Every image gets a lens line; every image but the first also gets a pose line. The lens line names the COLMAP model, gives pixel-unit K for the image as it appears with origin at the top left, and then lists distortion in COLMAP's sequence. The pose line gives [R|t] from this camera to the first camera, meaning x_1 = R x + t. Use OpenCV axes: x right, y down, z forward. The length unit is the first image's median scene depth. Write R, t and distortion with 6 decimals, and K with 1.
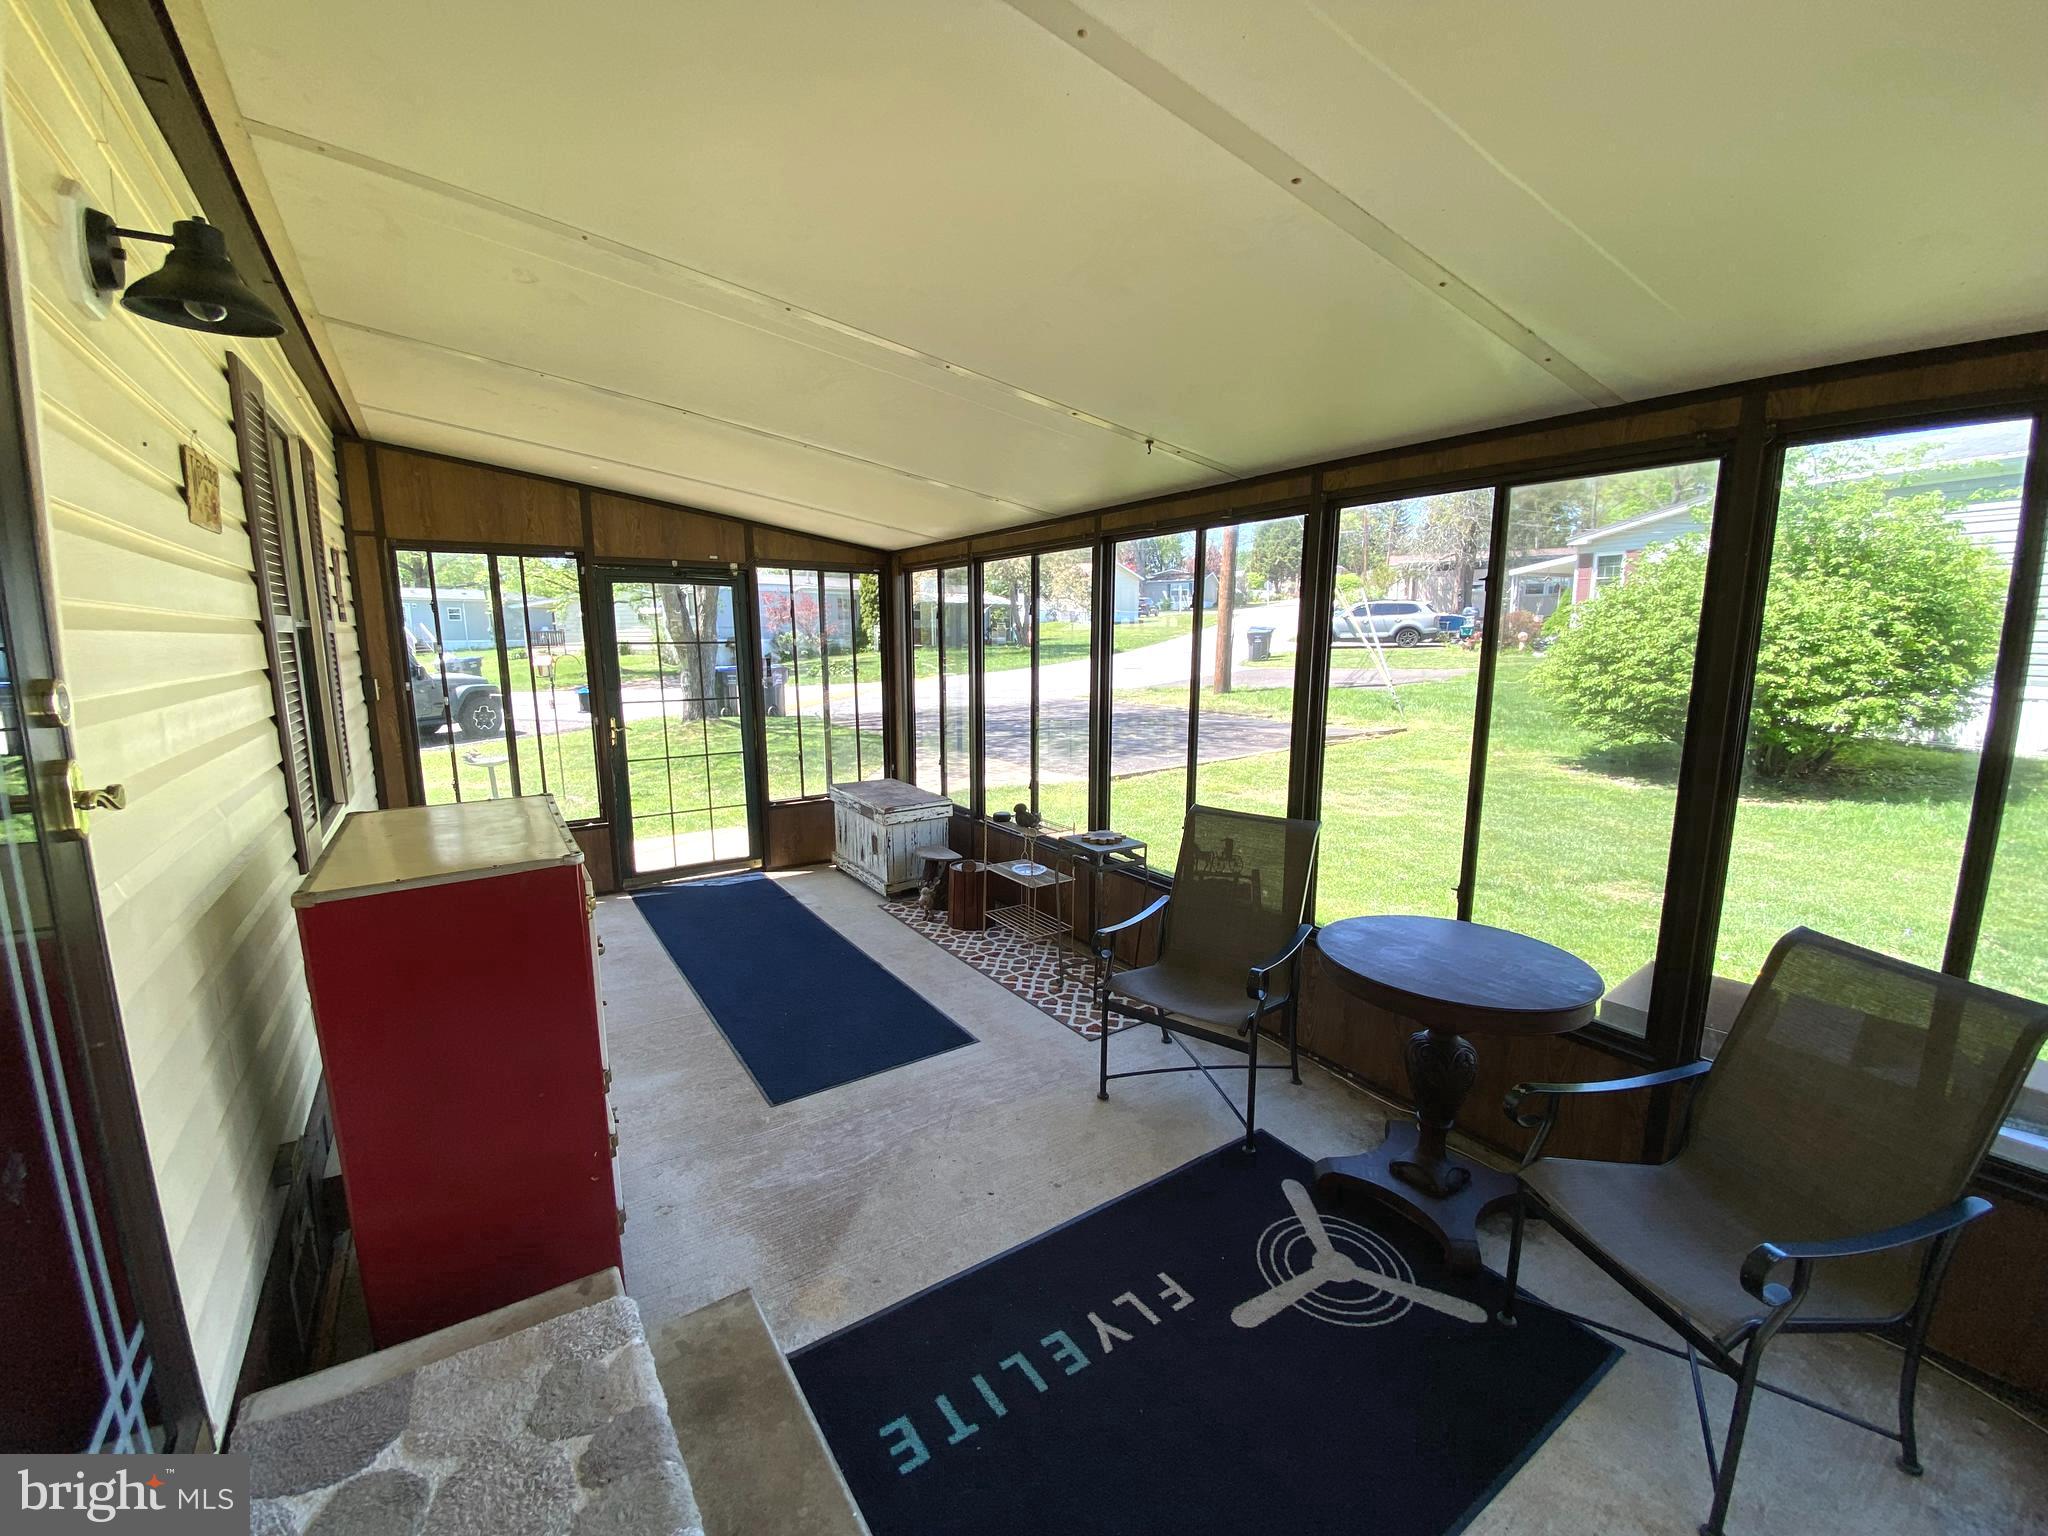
lens RADIAL K [[831.9, 0, 1014.2], [0, 831.9, 776.8], [0, 0, 1]] dist [0.050585, -0.034774]
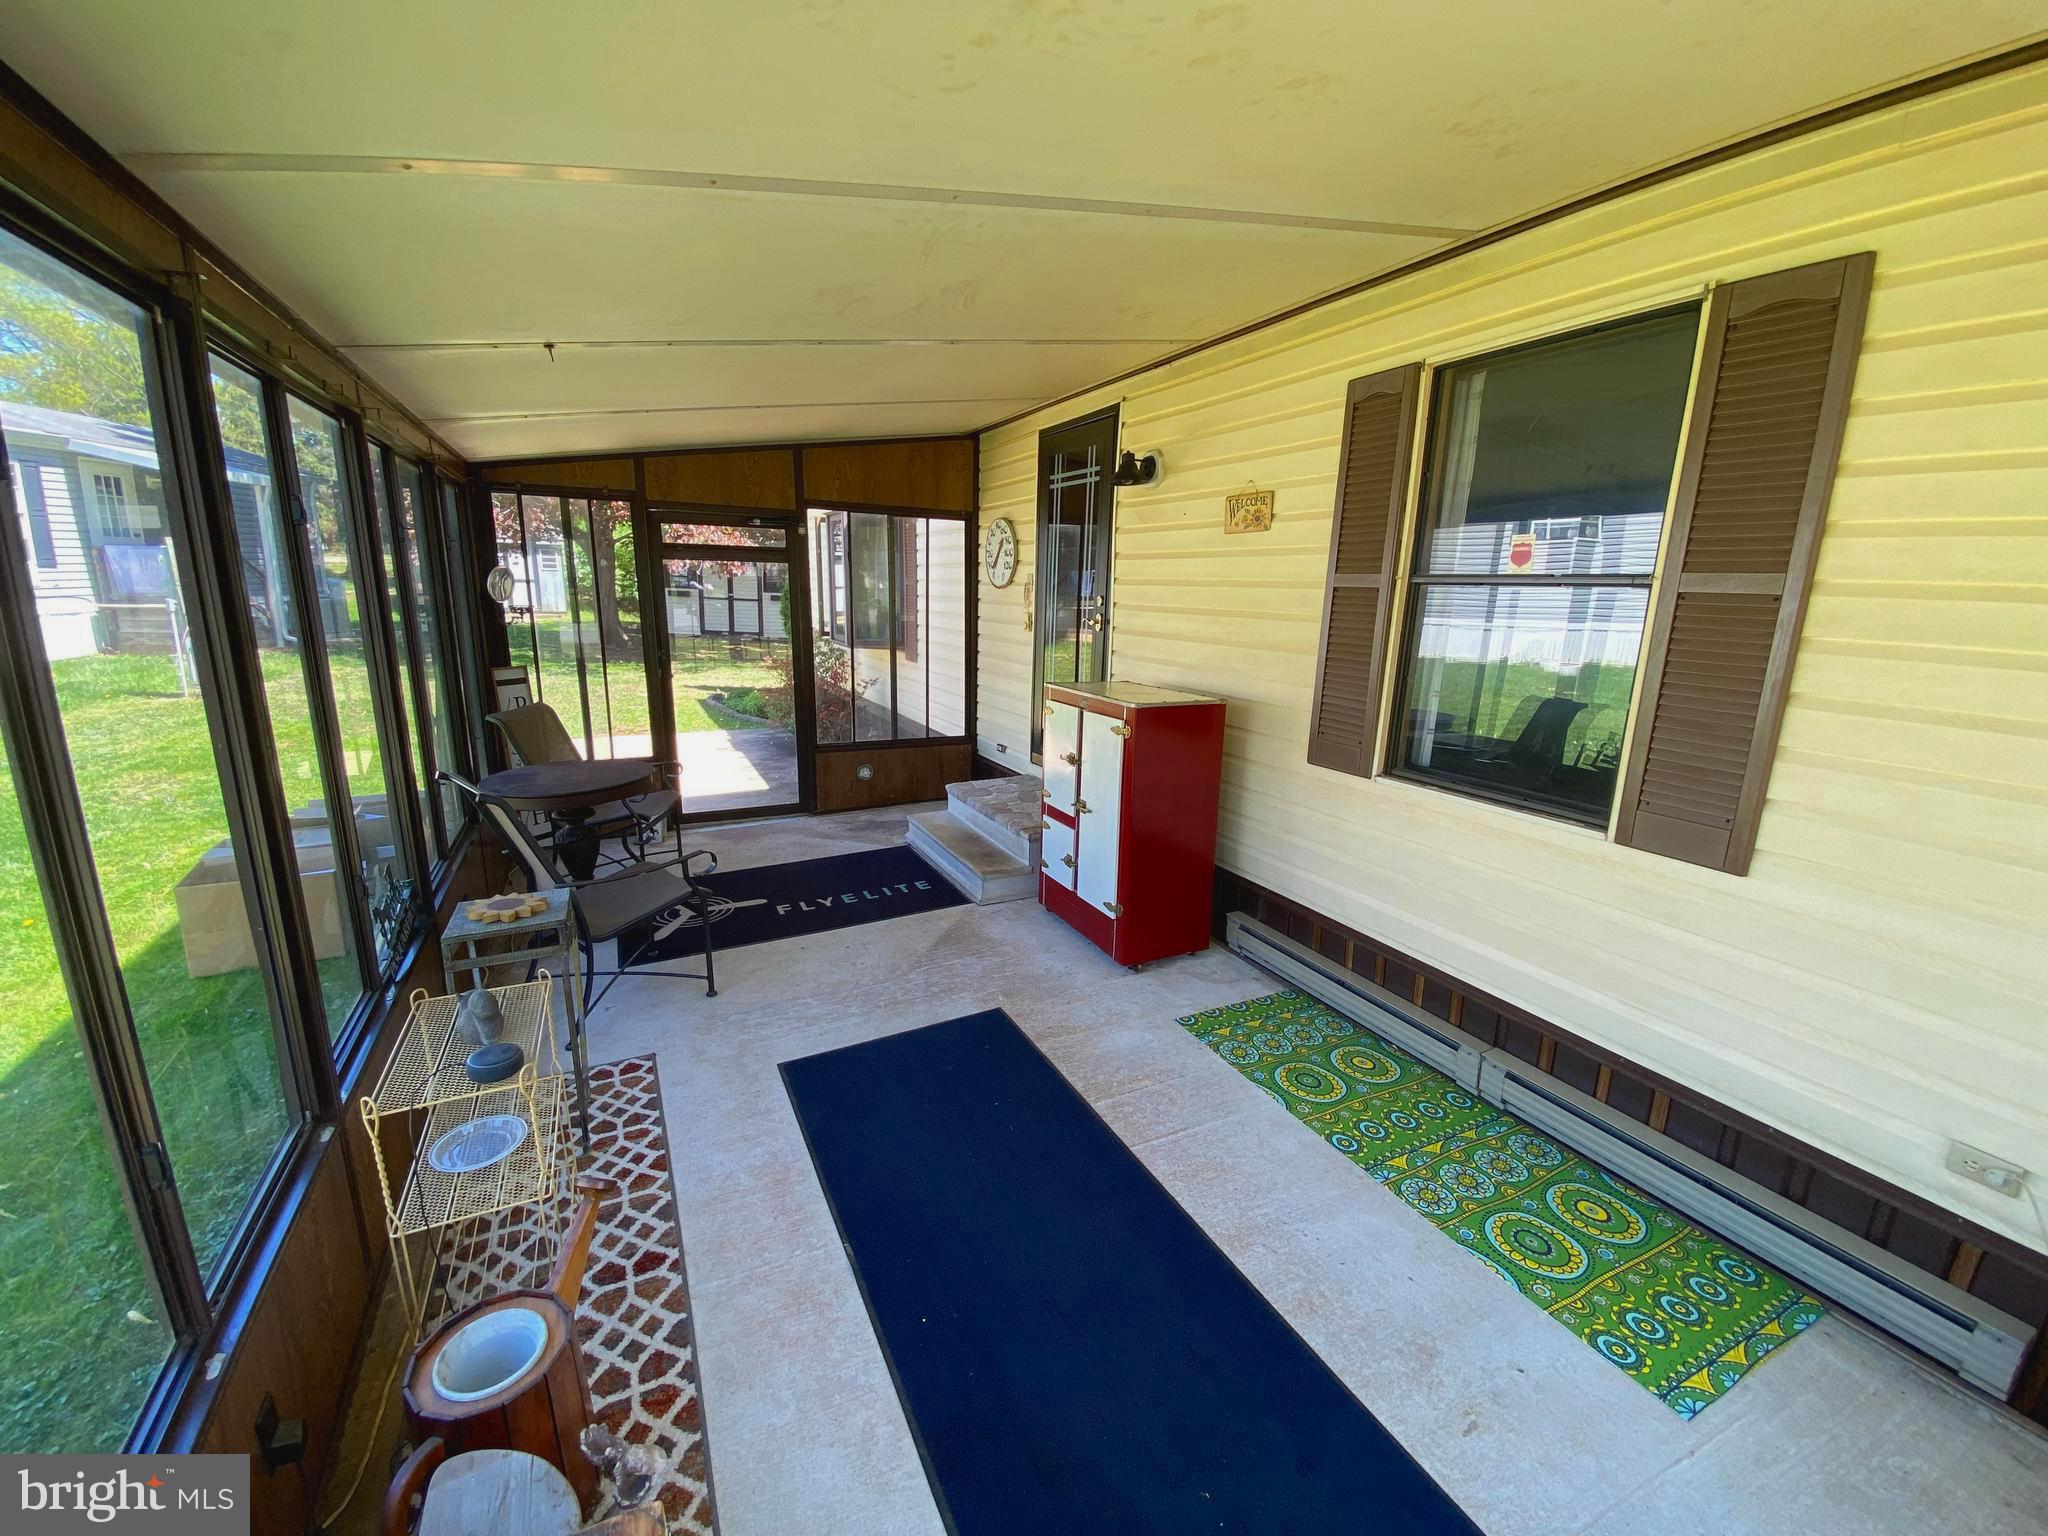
lens RADIAL K [[831.9, 0, 1014.2], [0, 831.9, 776.8], [0, 0, 1]] dist [0.050585, -0.034774]
pose [[-0.990031, -0.044879, 0.133505, -0.487264], [0.010769, 0.920982, 0.389457, -0.364111], [-0.140434, 0.387012, -0.911318, 2.084773]]
